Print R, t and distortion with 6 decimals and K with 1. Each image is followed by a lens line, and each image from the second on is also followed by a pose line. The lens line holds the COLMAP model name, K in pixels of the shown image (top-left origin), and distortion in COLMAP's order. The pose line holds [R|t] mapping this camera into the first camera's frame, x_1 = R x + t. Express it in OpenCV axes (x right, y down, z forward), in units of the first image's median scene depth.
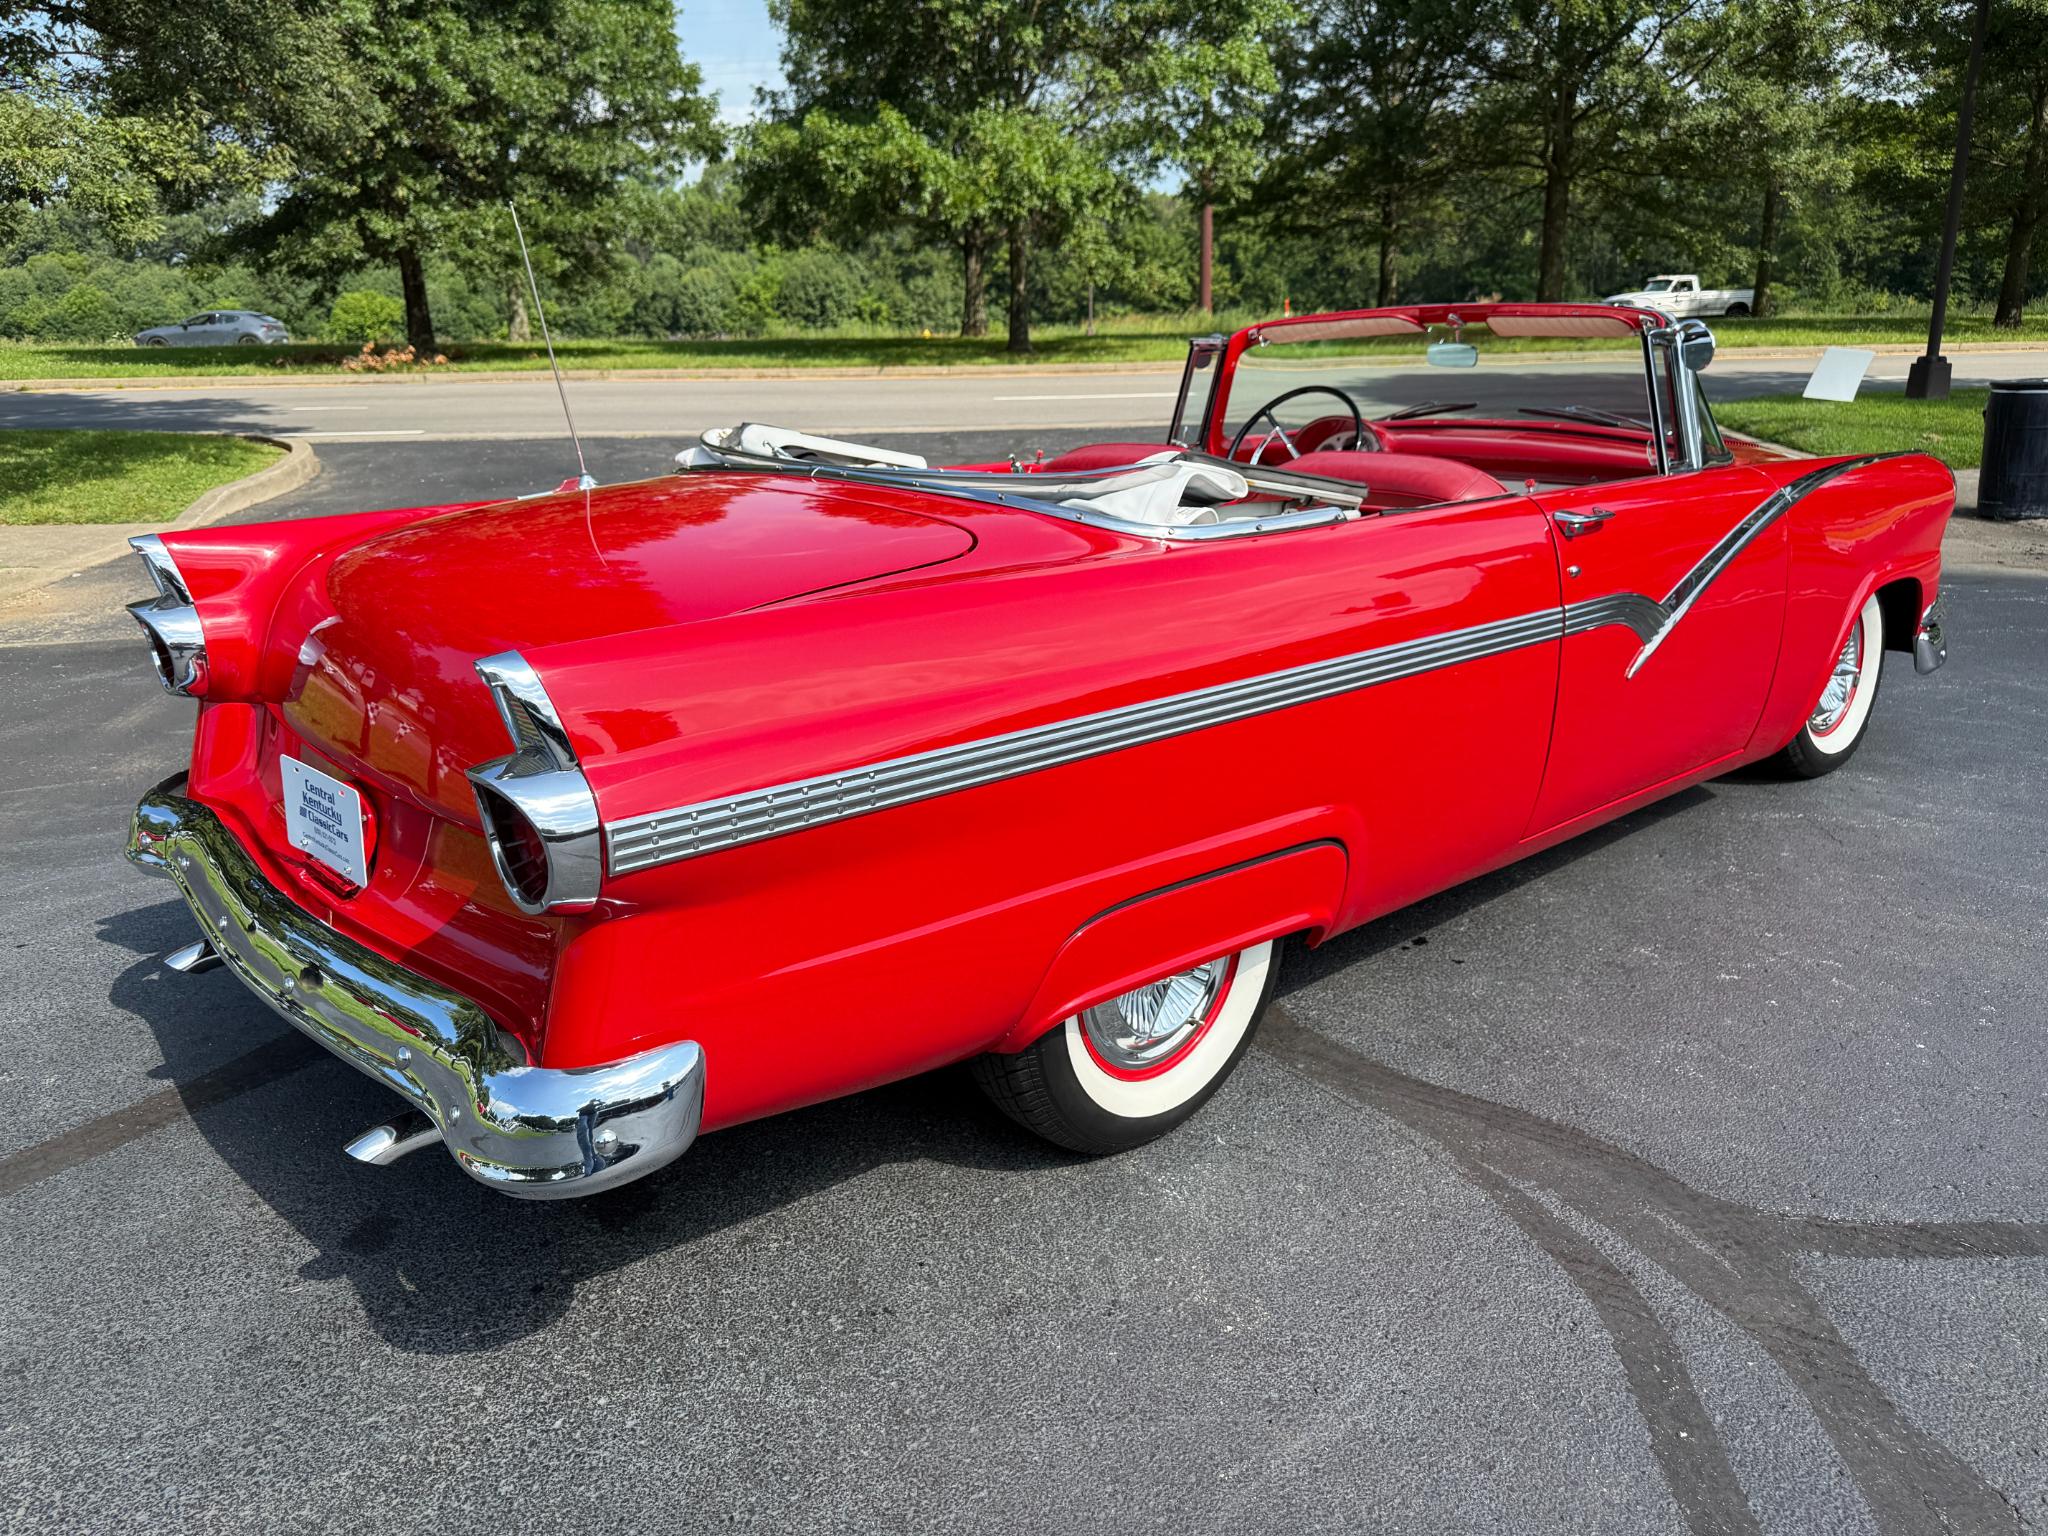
lens RADIAL K [[1448.3, 0, 1011.0], [0, 1448.3, 768.8], [0, 0, 1]] dist [0.020193, -0.027493]
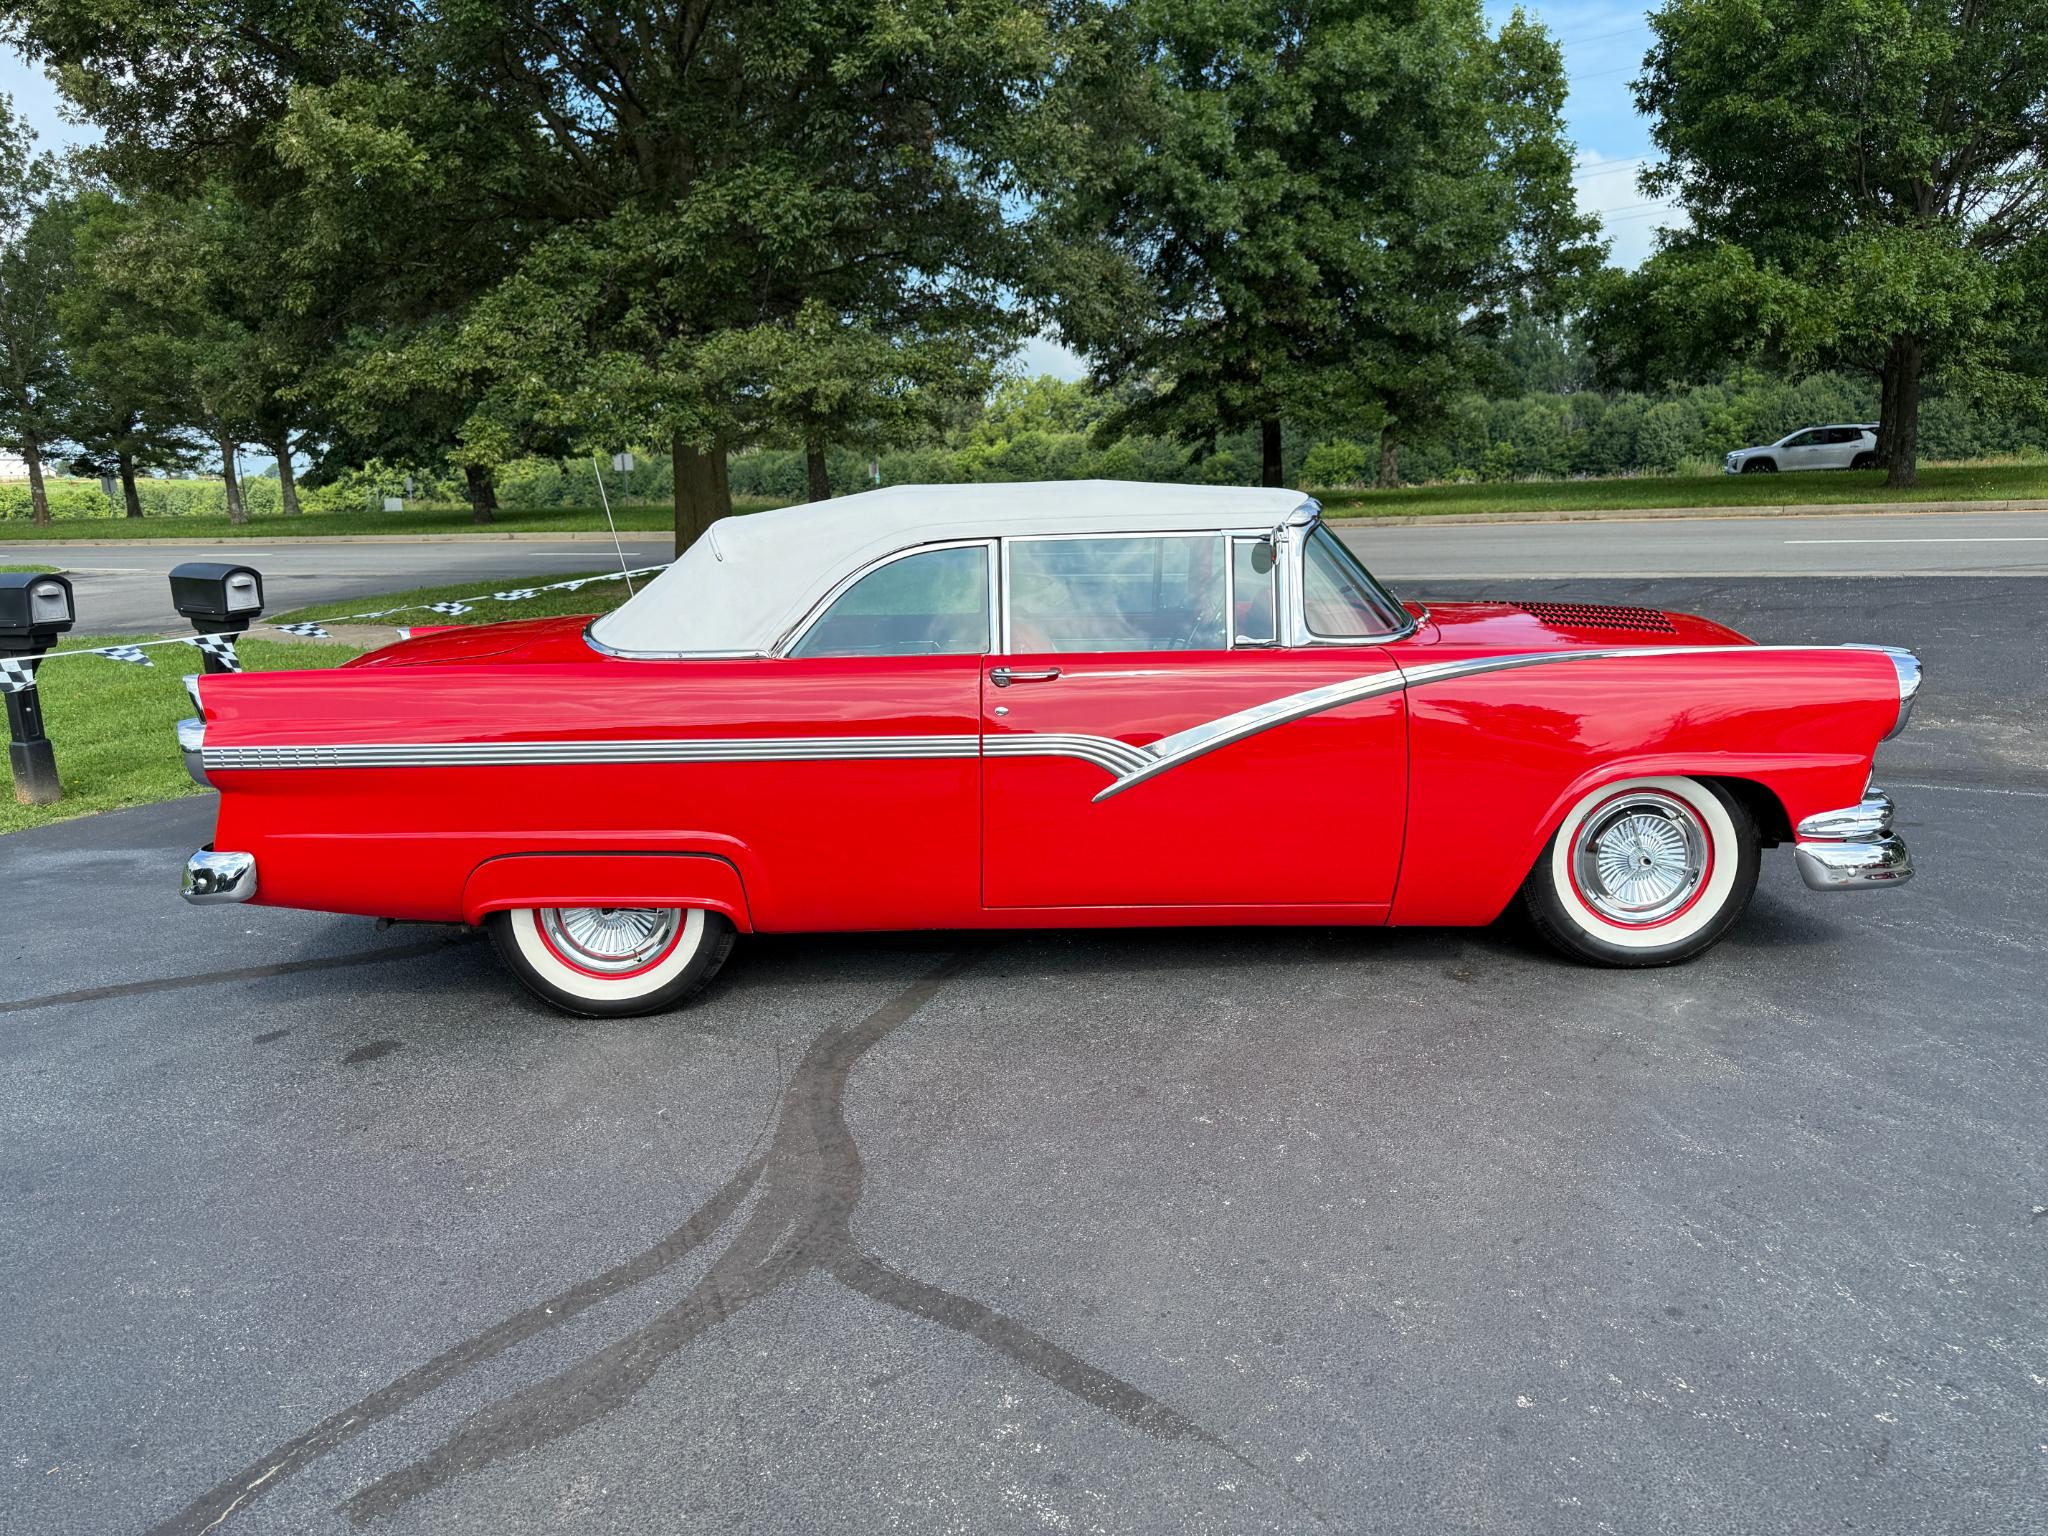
lens RADIAL K [[1448.3, 0, 1029.7], [0, 1448.3, 773.9], [0, 0, 1]] dist [0.020193, -0.027493]
pose [[0.815557, 0.094475, -0.570913, 0.111417], [-0.143260, 0.988835, -0.041016, -0.005515], [0.560664, 0.115240, 0.819985, 0.001169]]
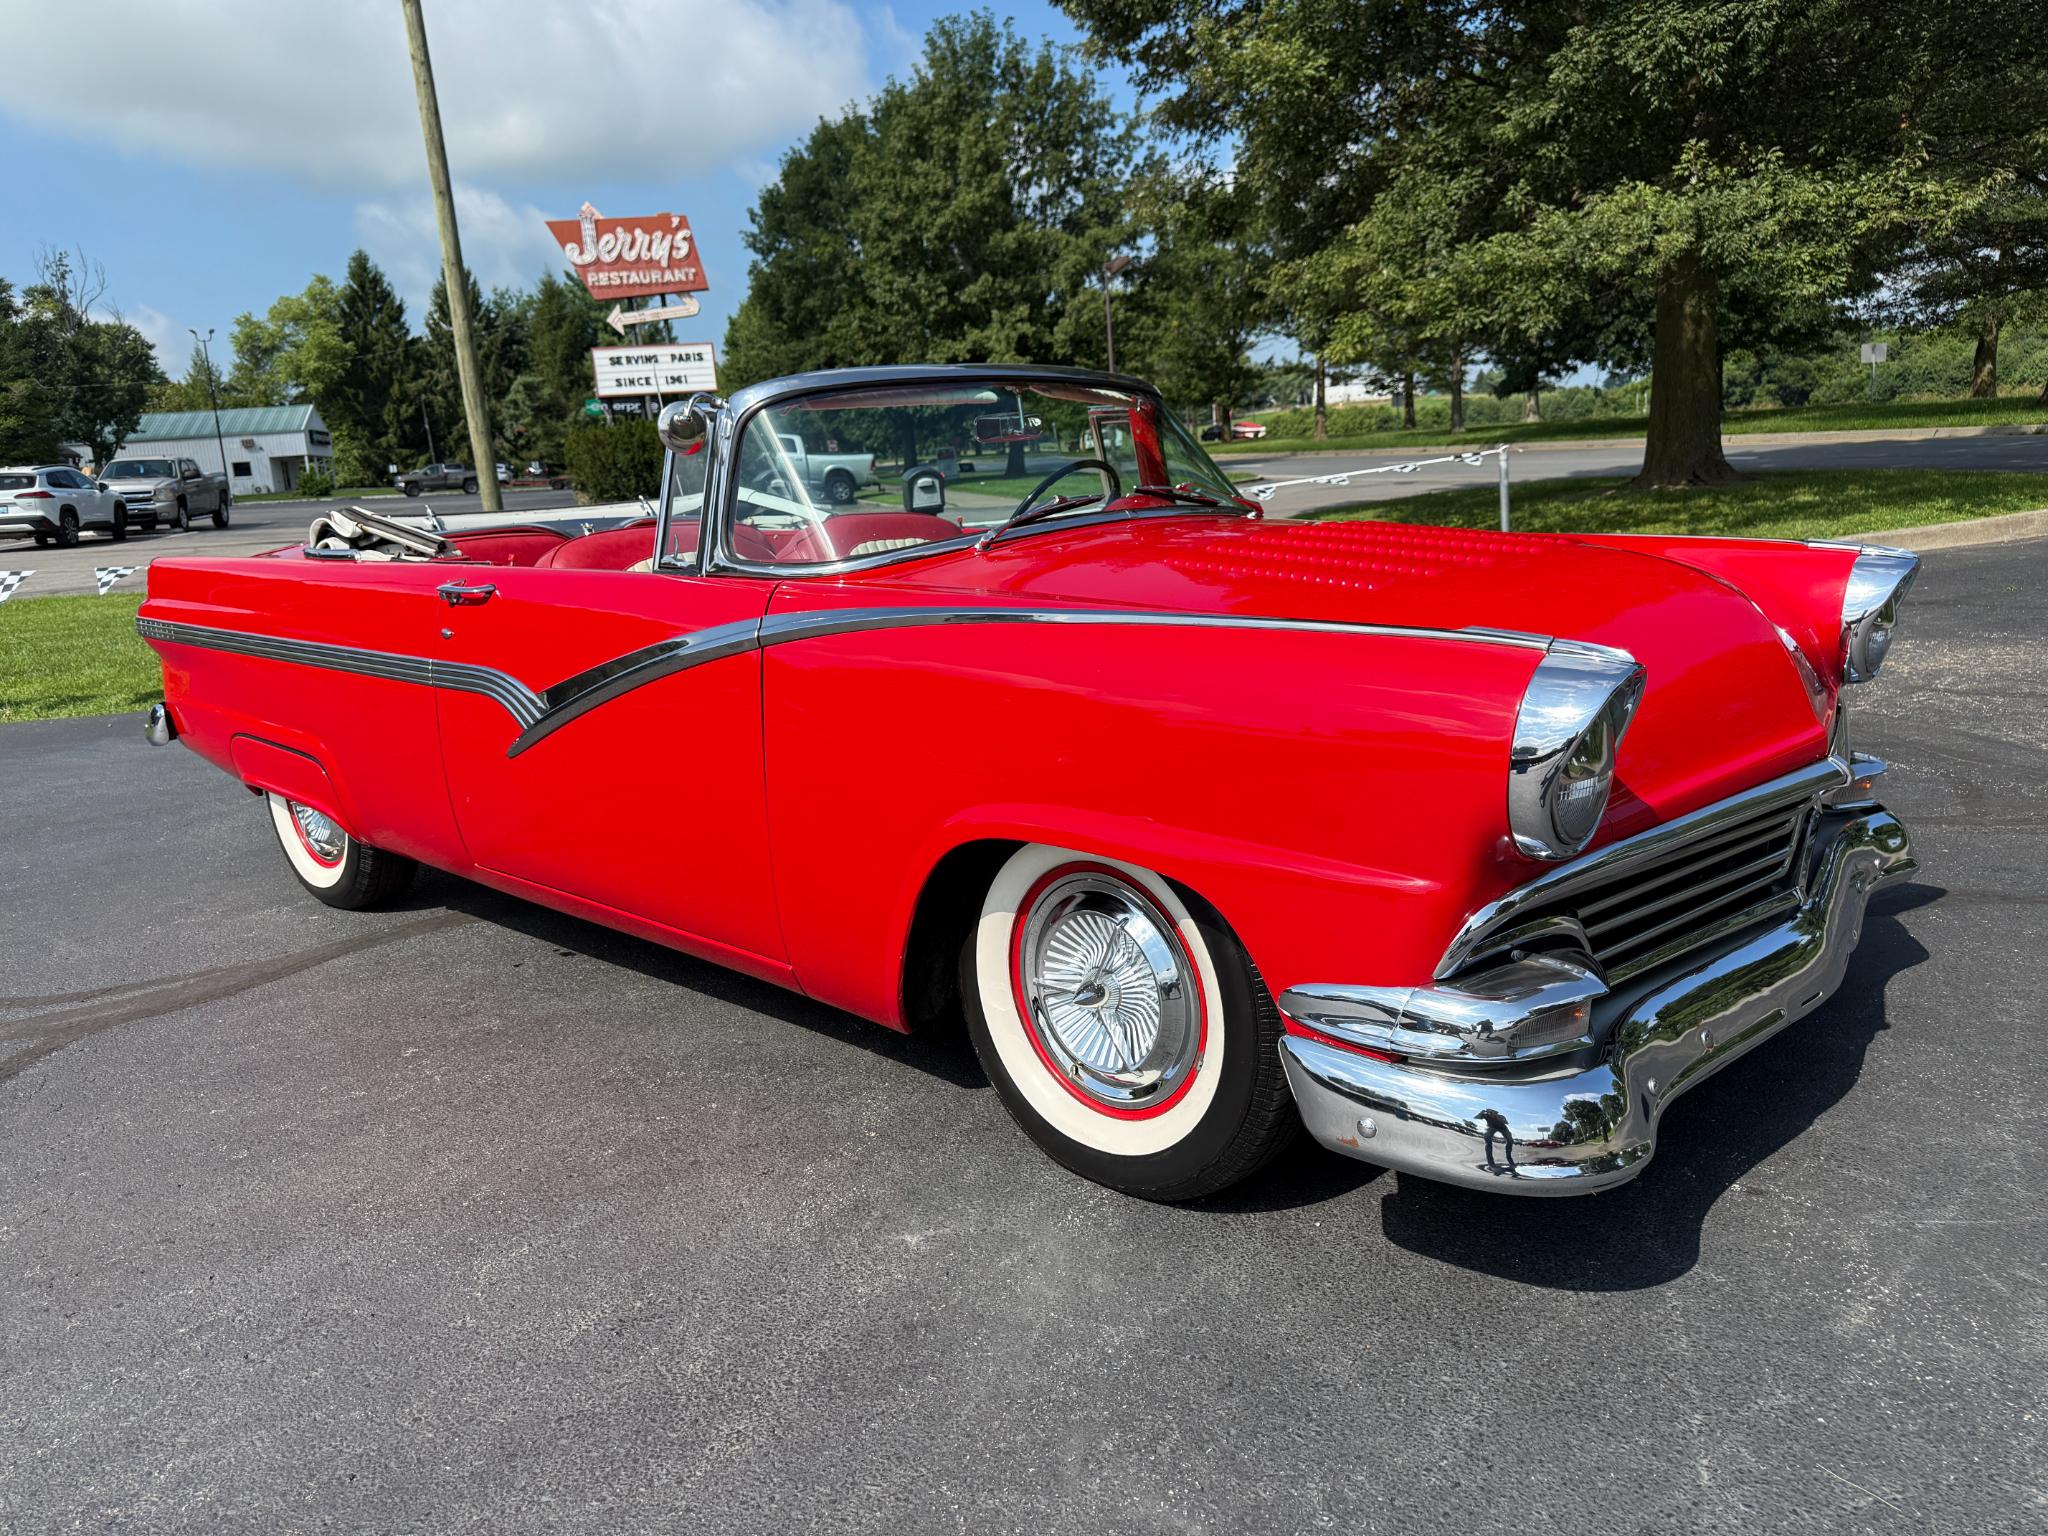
lens RADIAL K [[1448.3, 0, 1022.5], [0, 1448.3, 766.0], [0, 0, 1]] dist [0.020193, -0.027493]
pose [[0.104478, 0.208979, -0.972323, 0.168782], [-0.231930, 0.955836, 0.180514, -0.037318], [0.967105, 0.206651, 0.148333, 0.139194]]
